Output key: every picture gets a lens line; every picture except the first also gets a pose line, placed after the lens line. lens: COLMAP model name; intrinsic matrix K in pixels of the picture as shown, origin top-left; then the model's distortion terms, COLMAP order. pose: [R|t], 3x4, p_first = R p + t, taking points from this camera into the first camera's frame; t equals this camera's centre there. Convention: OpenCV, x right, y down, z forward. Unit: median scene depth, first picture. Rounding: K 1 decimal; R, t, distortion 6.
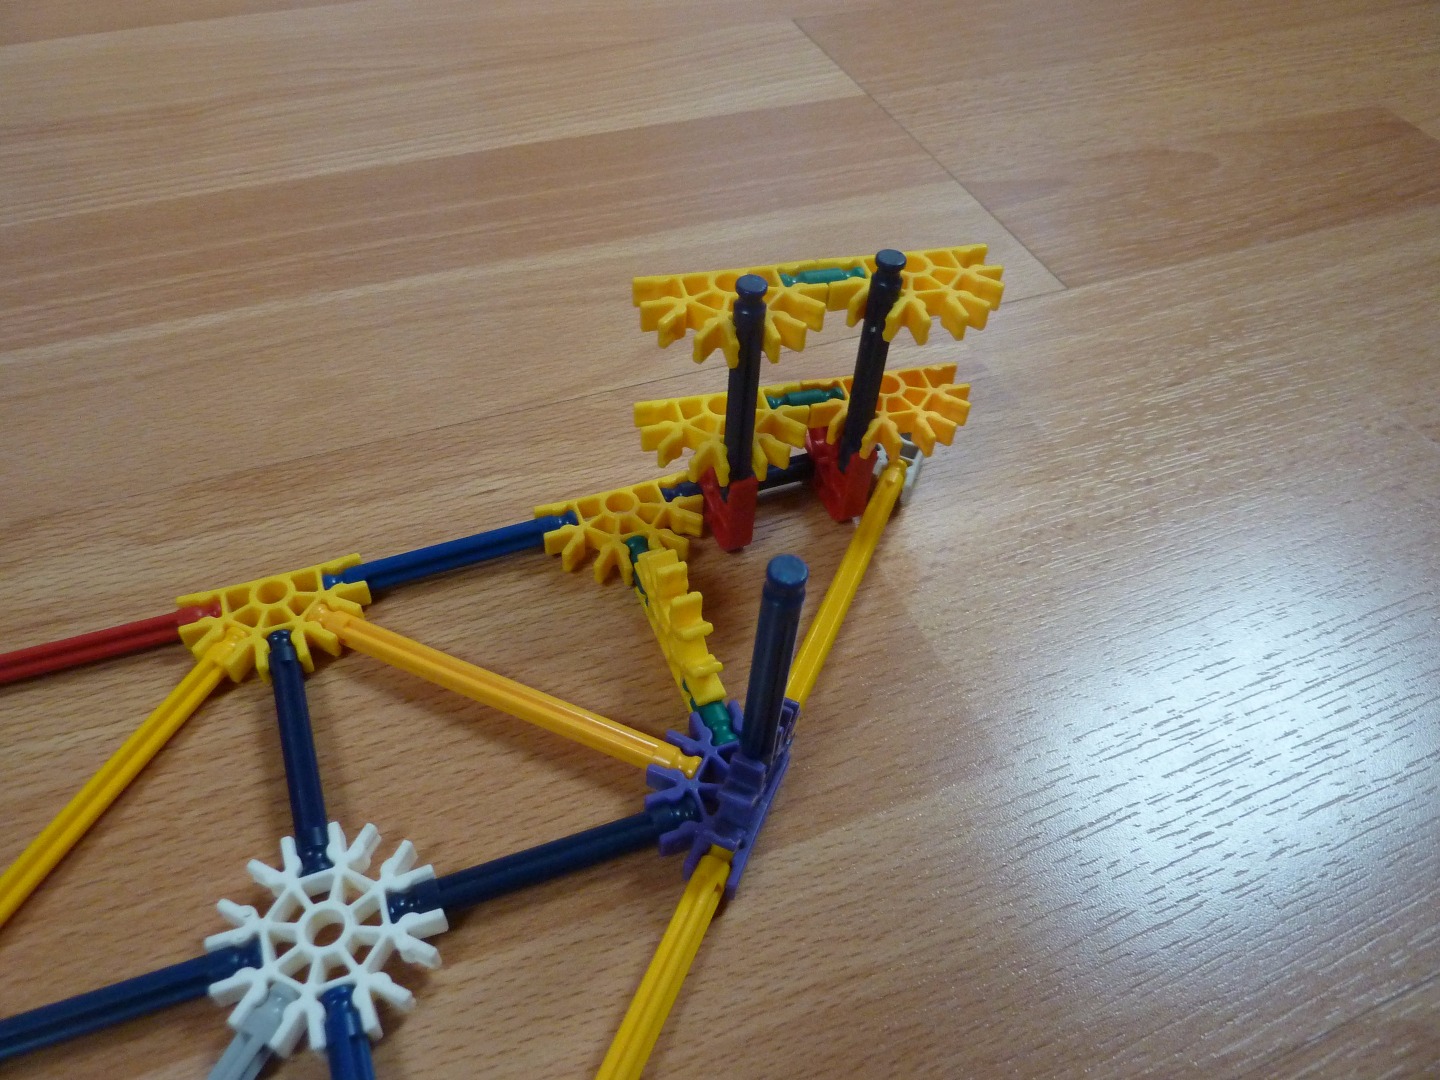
lens RADIAL K [[1108.2, 0, 716.8], [0, 1108.2, 501.2], [0, 0, 1]] dist [-0.023445, -0.026836]
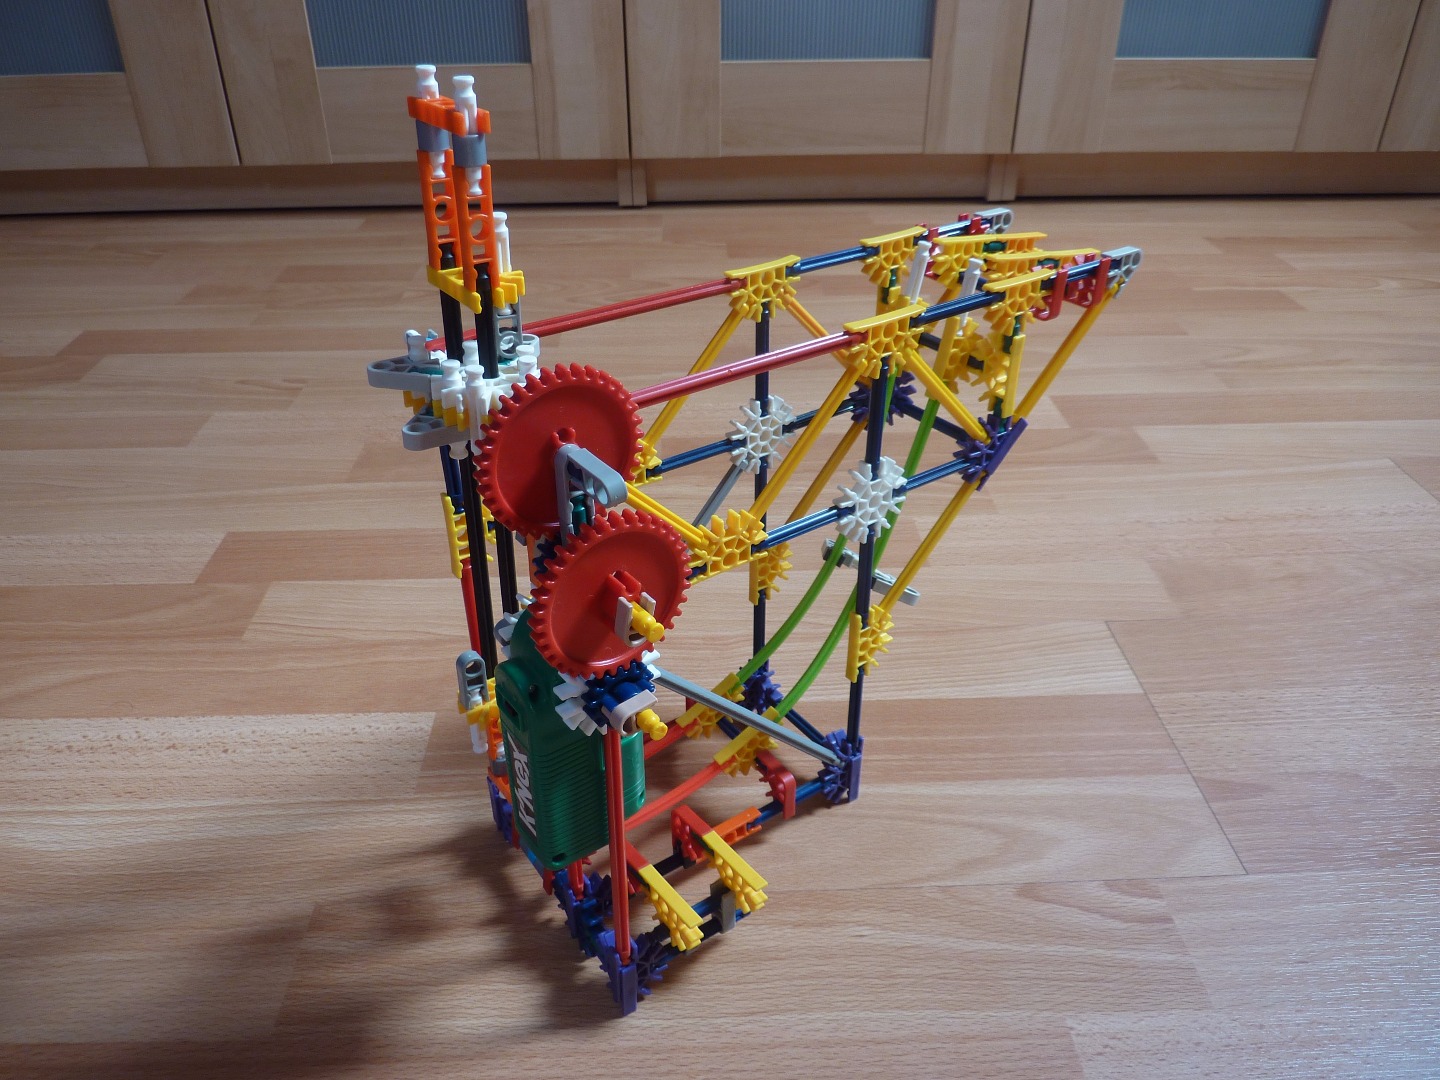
lens RADIAL K [[1074.1, 0, 720.0], [0, 1074.1, 540.0], [0, 0, 1]] dist [-0.025607, -0.000757]
pose [[0.936183, 0.135663, -0.324278, 0.051964], [-0.214166, 0.951663, -0.220160, -0.163360], [0.278736, 0.275560, 0.919985, -0.747595]]
